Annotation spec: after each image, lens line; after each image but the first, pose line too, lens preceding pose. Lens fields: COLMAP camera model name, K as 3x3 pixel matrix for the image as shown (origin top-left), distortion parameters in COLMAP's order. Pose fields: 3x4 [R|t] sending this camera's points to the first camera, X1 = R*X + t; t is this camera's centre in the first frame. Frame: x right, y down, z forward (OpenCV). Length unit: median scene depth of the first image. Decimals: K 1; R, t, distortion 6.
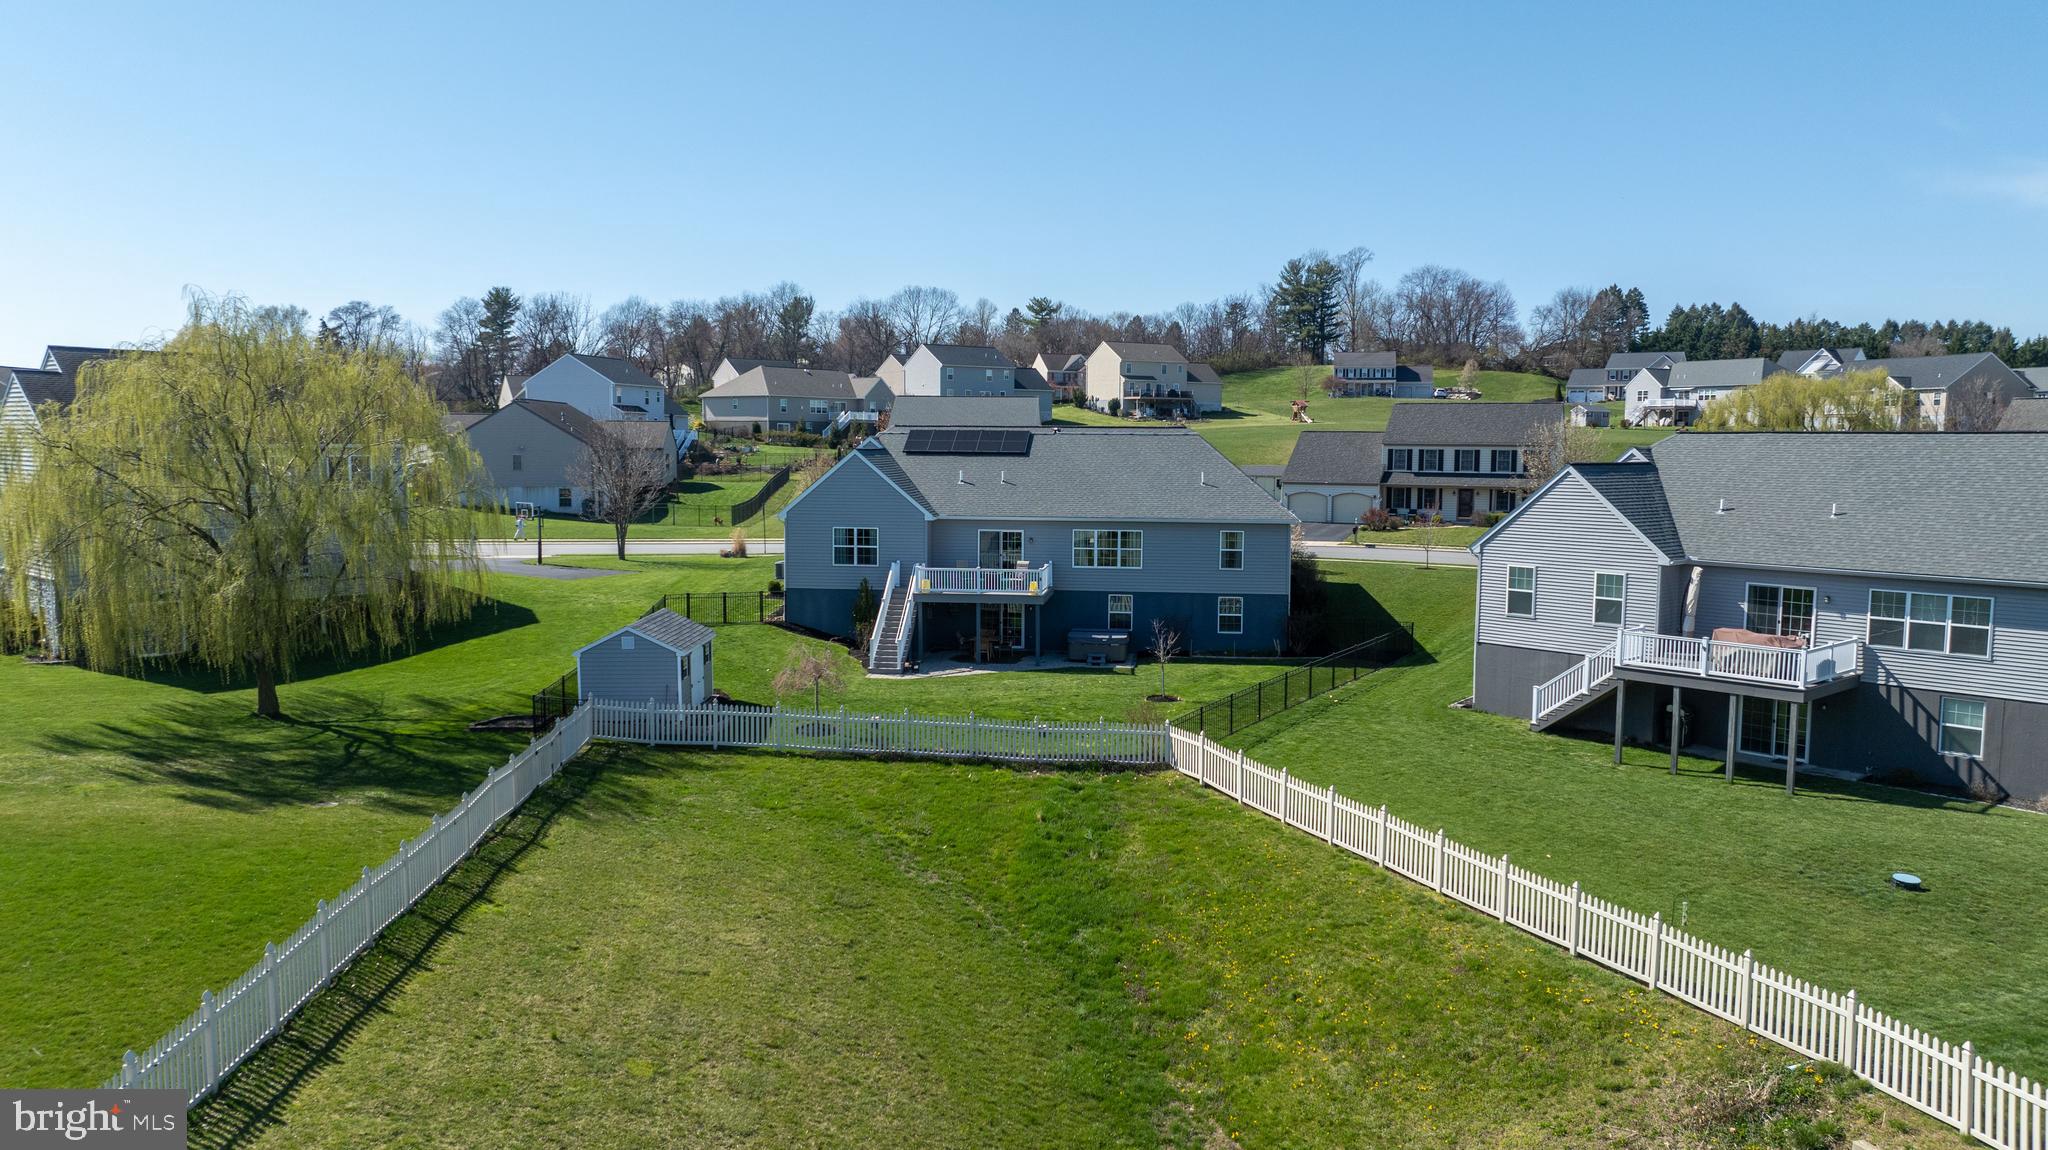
lens RADIAL K [[1435.7, 0, 1024.0], [0, 1435.7, 575.0], [0, 0, 1]] dist [-0.029014, 0.032835]
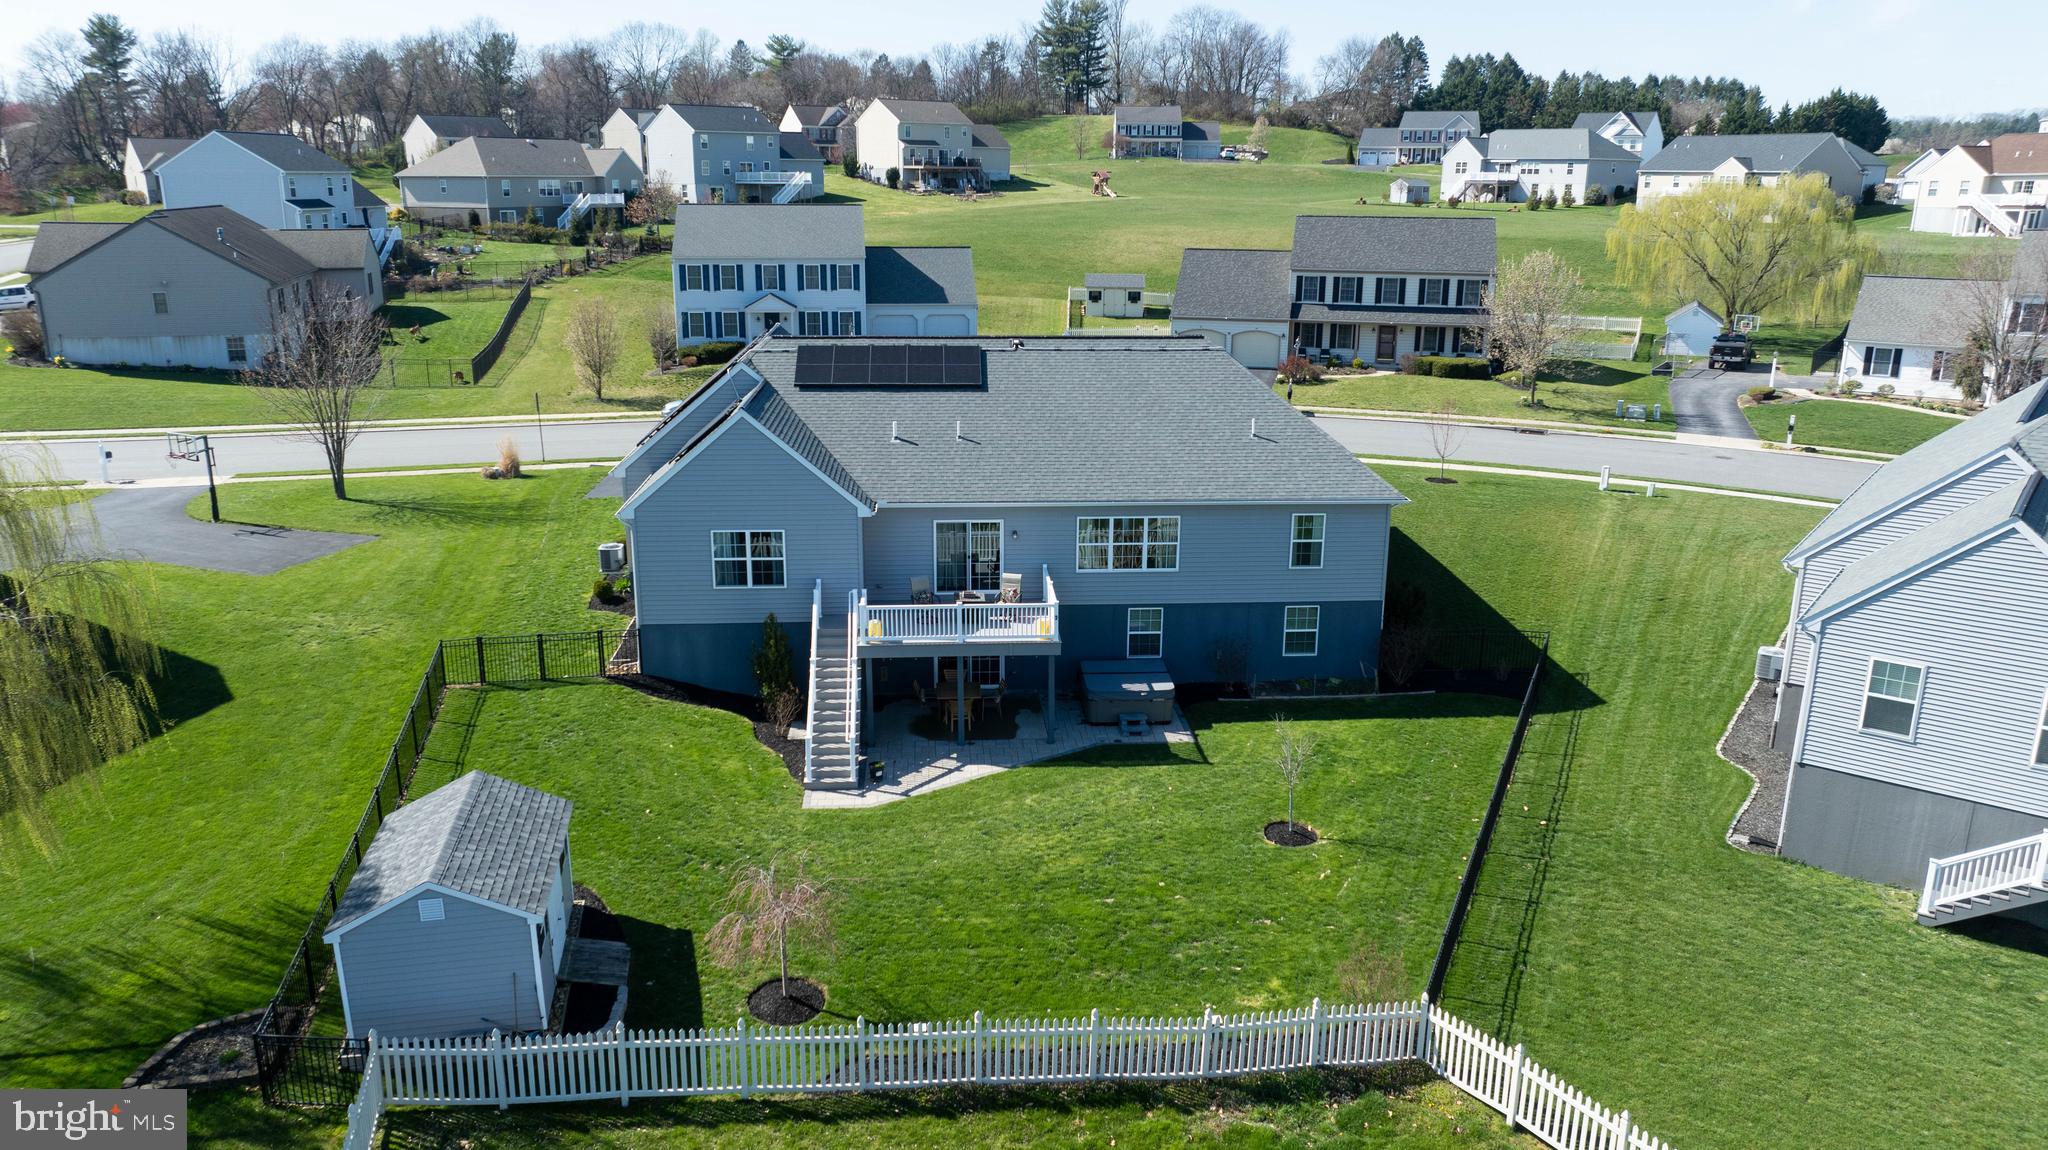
lens RADIAL K [[1435.7, 0, 1024.0], [0, 1435.7, 575.0], [0, 0, 1]] dist [-0.029014, 0.032835]
pose [[0.981618, -0.051211, 0.183856, -0.044280], [0.017521, 0.983440, 0.180384, -0.048745], [-0.190049, -0.173847, 0.966260, 0.136404]]
